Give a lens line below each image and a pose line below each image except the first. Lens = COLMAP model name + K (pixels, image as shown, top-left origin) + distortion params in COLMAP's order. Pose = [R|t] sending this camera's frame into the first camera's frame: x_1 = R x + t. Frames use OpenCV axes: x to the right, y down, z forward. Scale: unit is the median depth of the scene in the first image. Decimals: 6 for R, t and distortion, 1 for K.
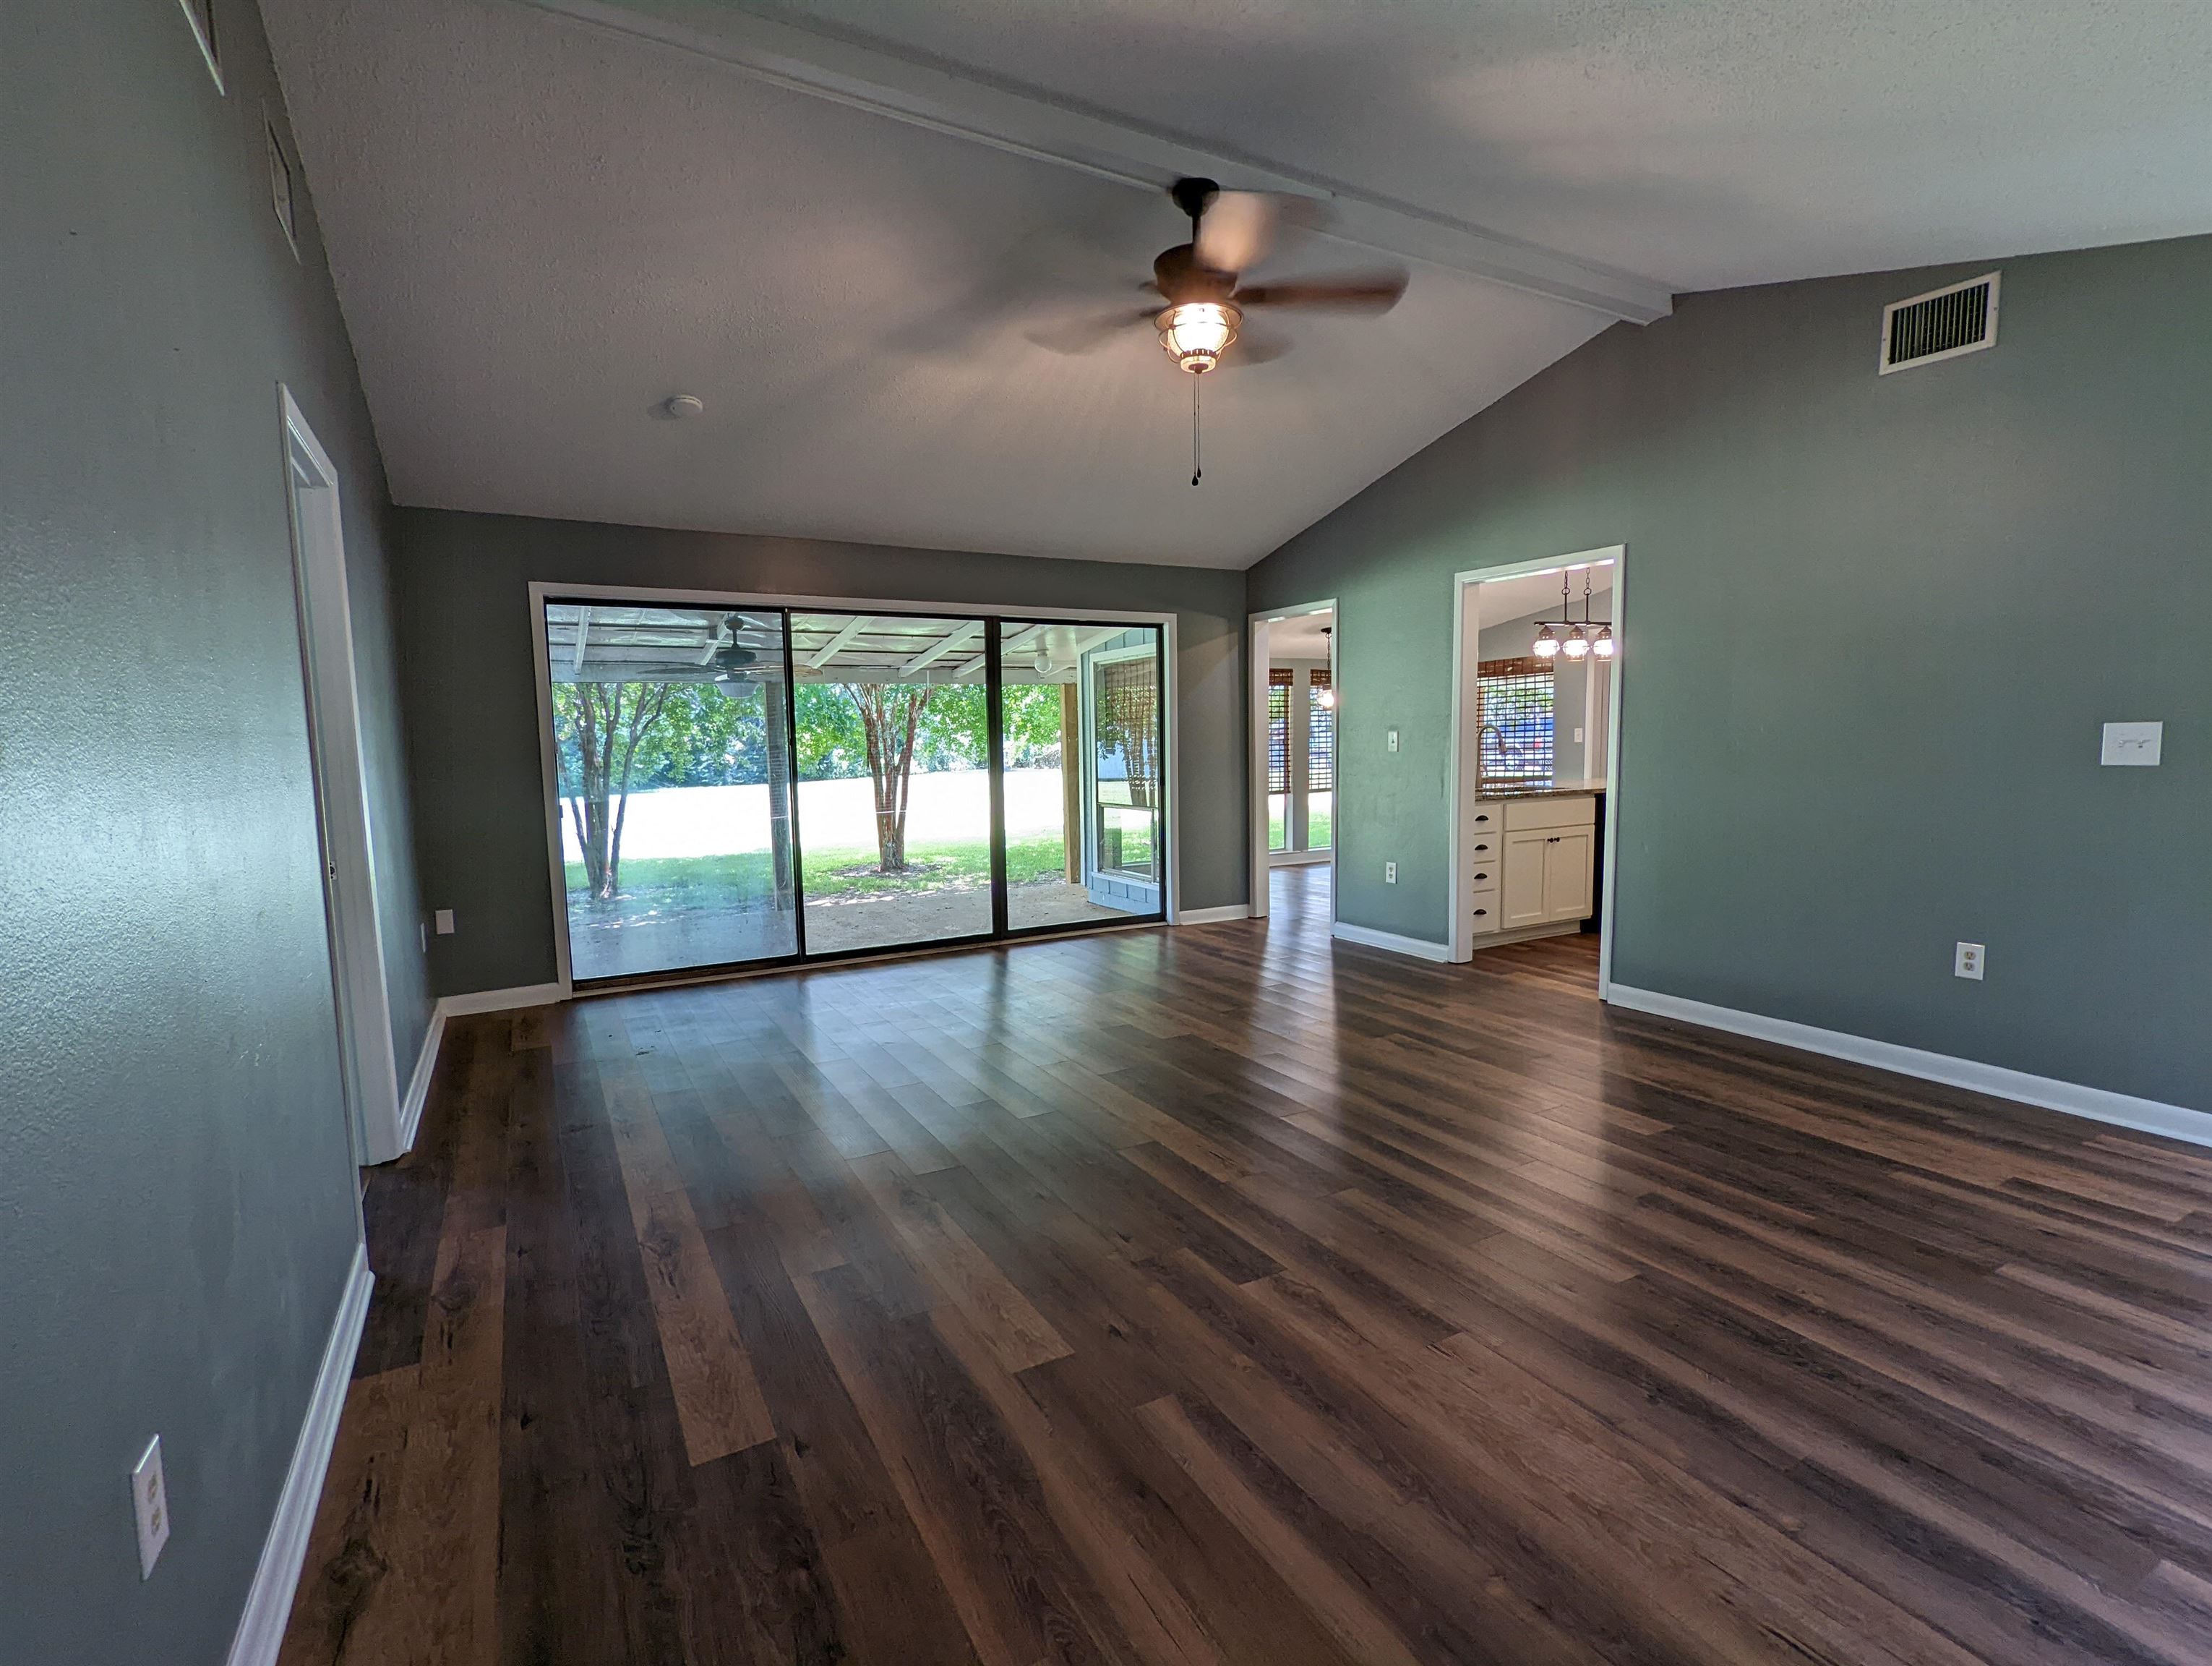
lens RADIAL K [[1048.5, 0, 1099.4], [0, 1048.5, 848.0], [0, 0, 1]] dist [0.000727, 0.000087]
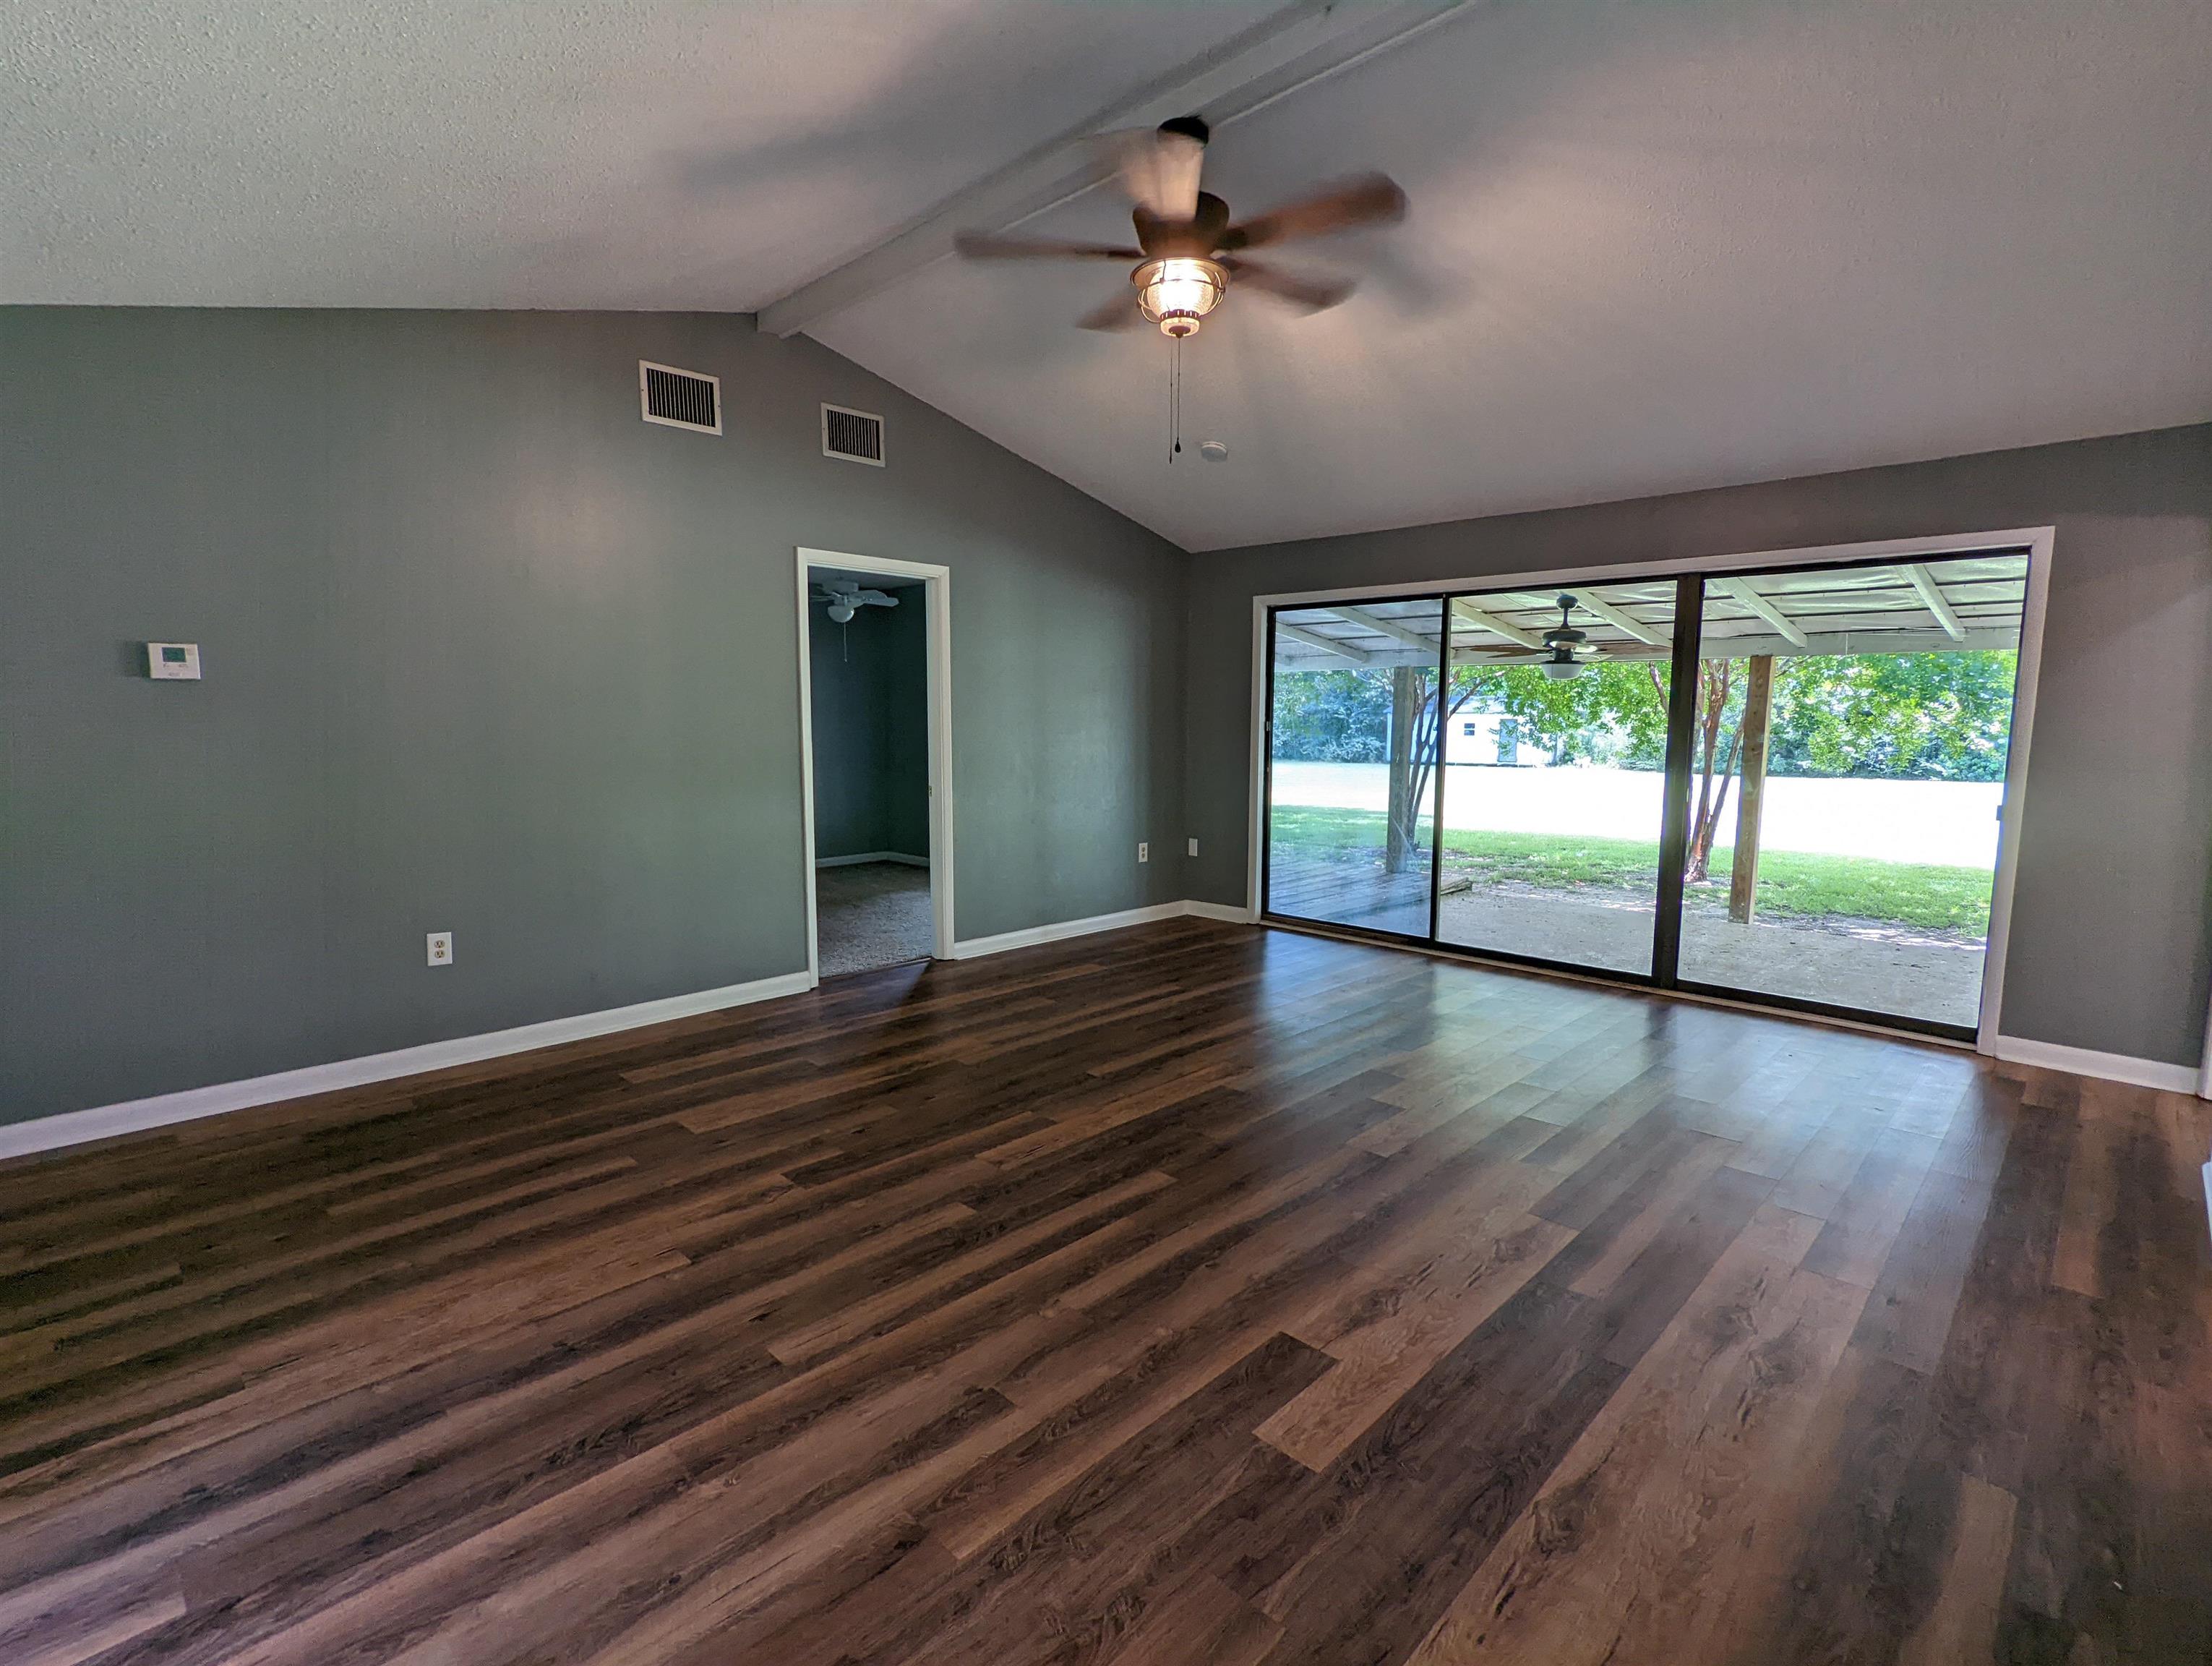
lens RADIAL K [[1048.9, 0, 1108.0], [0, 1048.9, 838.6], [0, 0, 1]] dist [-0.000520, -0.001104]
pose [[0.286267, 0.133302, -0.948832, 0.845138], [-0.114500, 0.987938, 0.104250, -0.093331], [0.951284, 0.078798, 0.298077, 0.594783]]
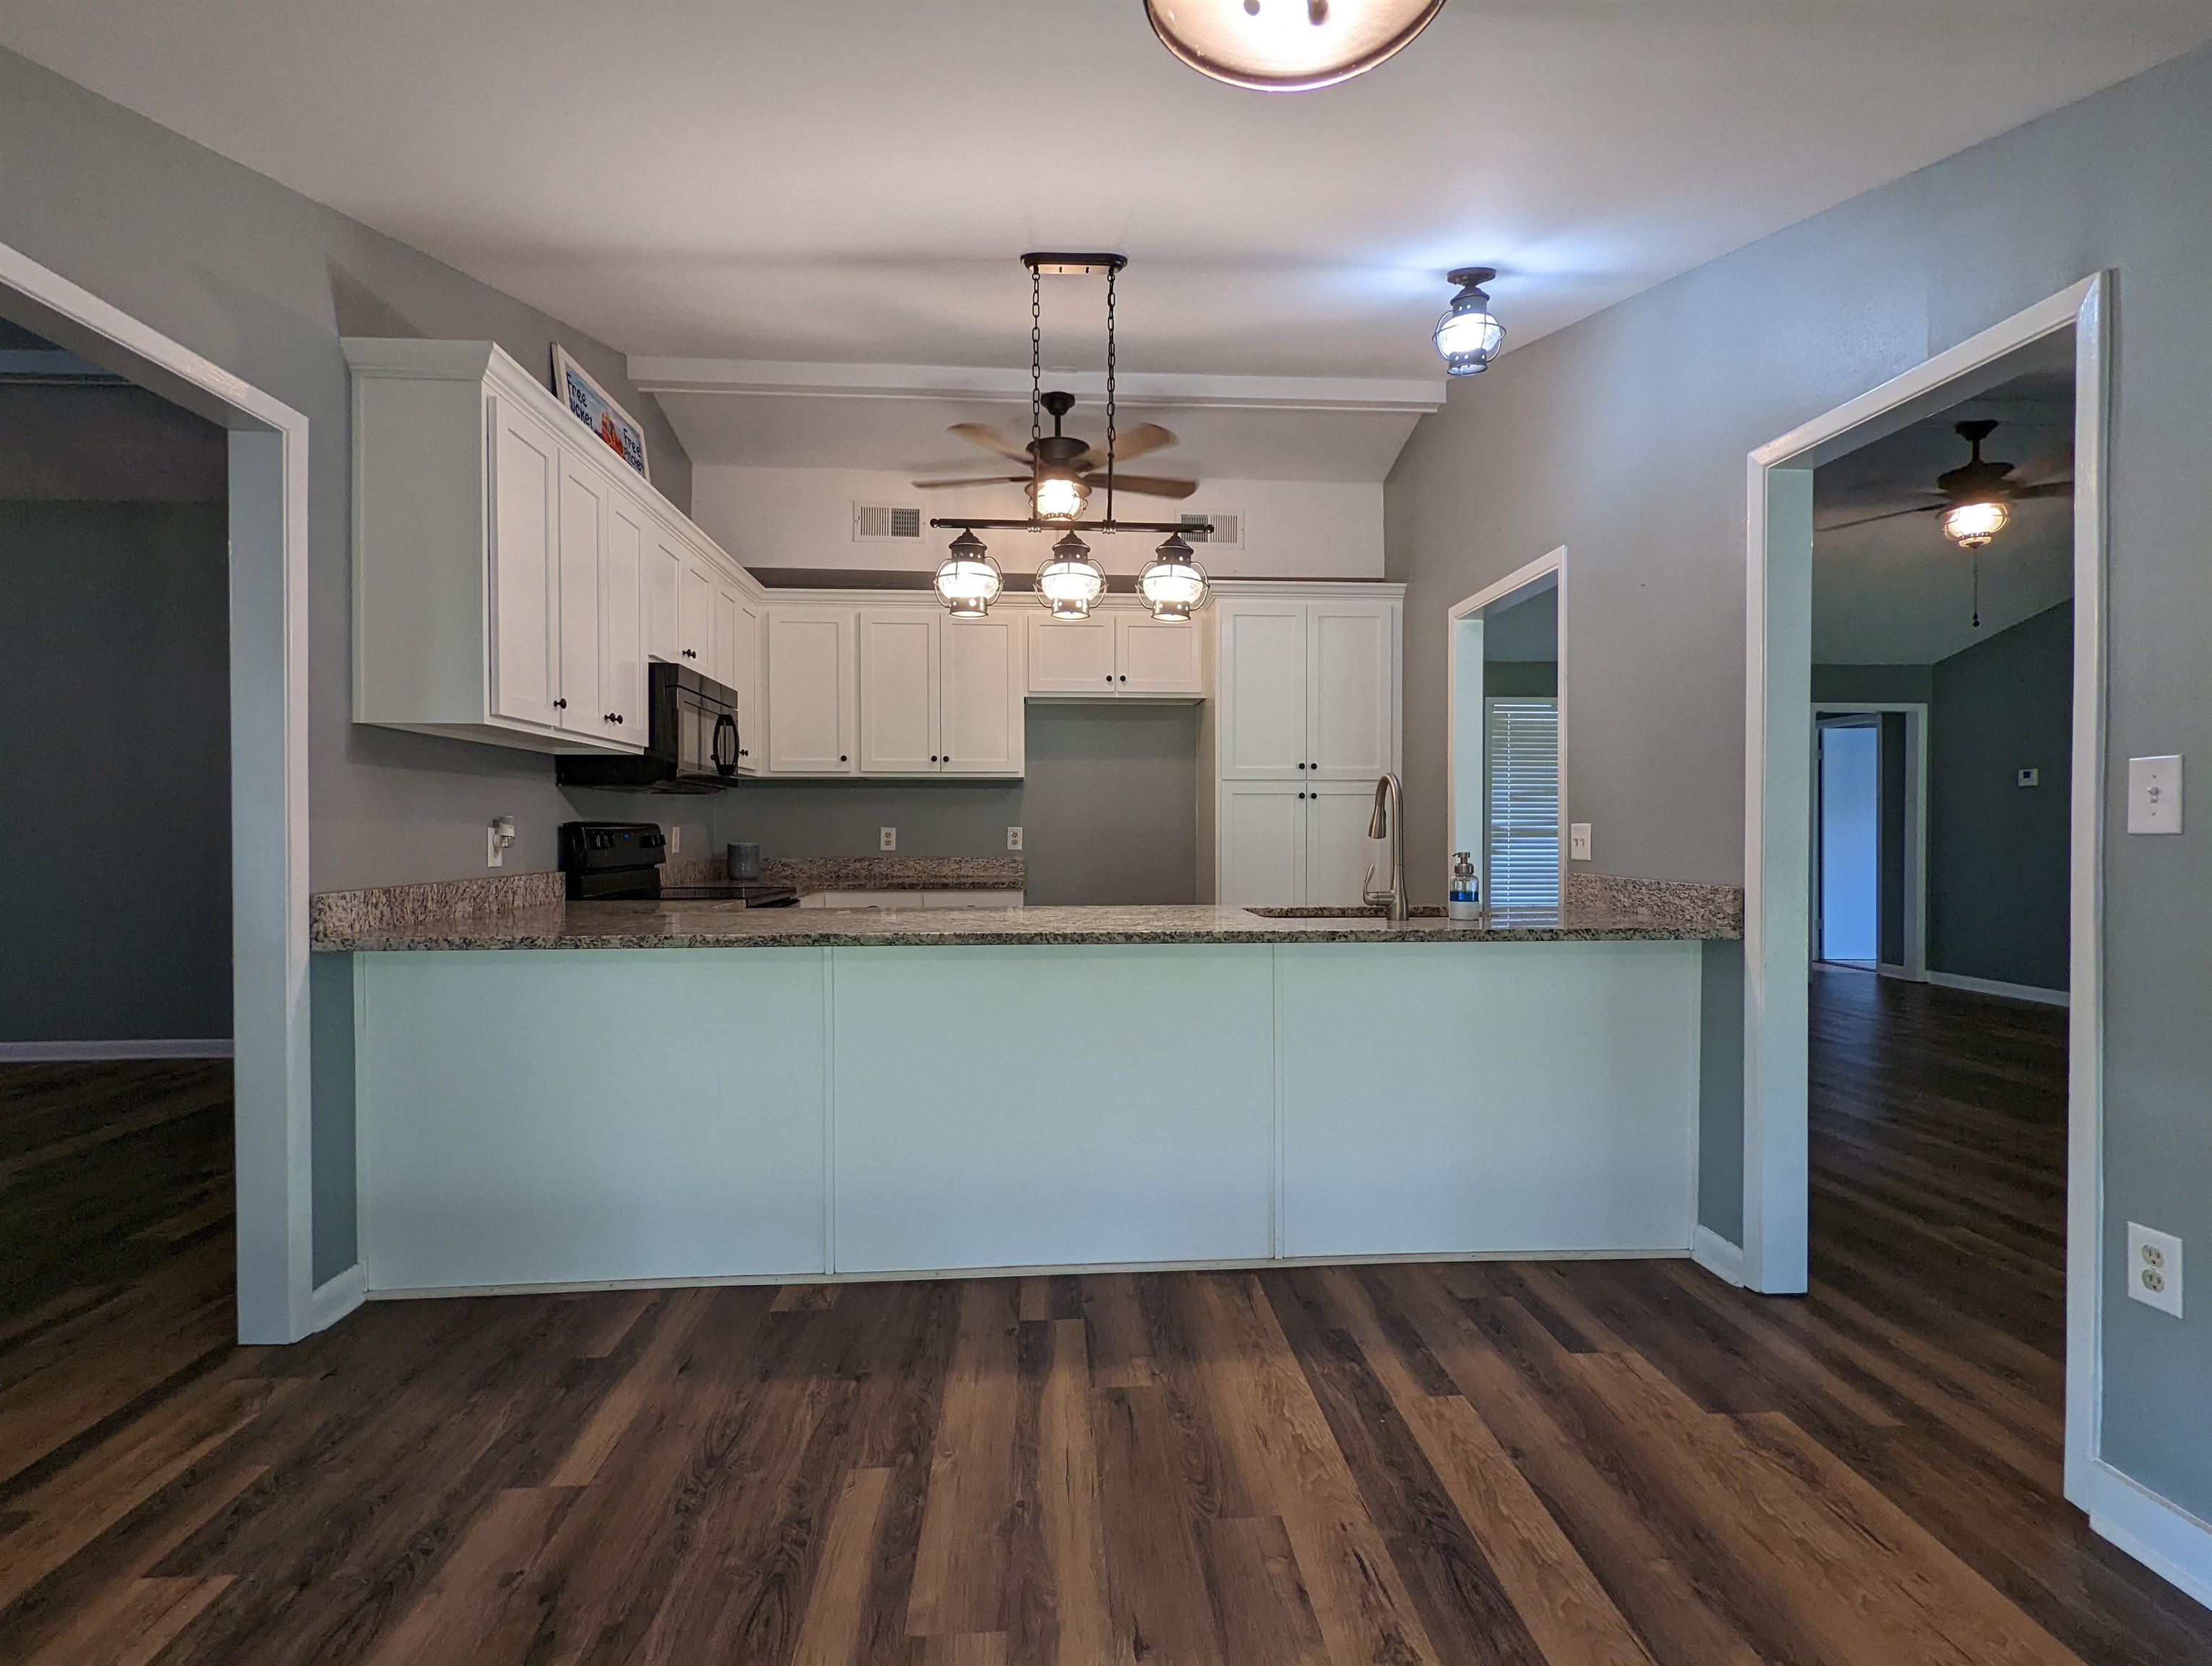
lens RADIAL K [[1048.9, 0, 1108.0], [0, 1048.9, 838.6], [0, 0, 1]] dist [-0.000520, -0.001104]
pose [[-0.905061, 0.015205, 0.425009, 0.472427], [0.063373, 0.993025, 0.099426, -0.232638], [-0.420533, 0.116921, -0.899712, 2.378678]]
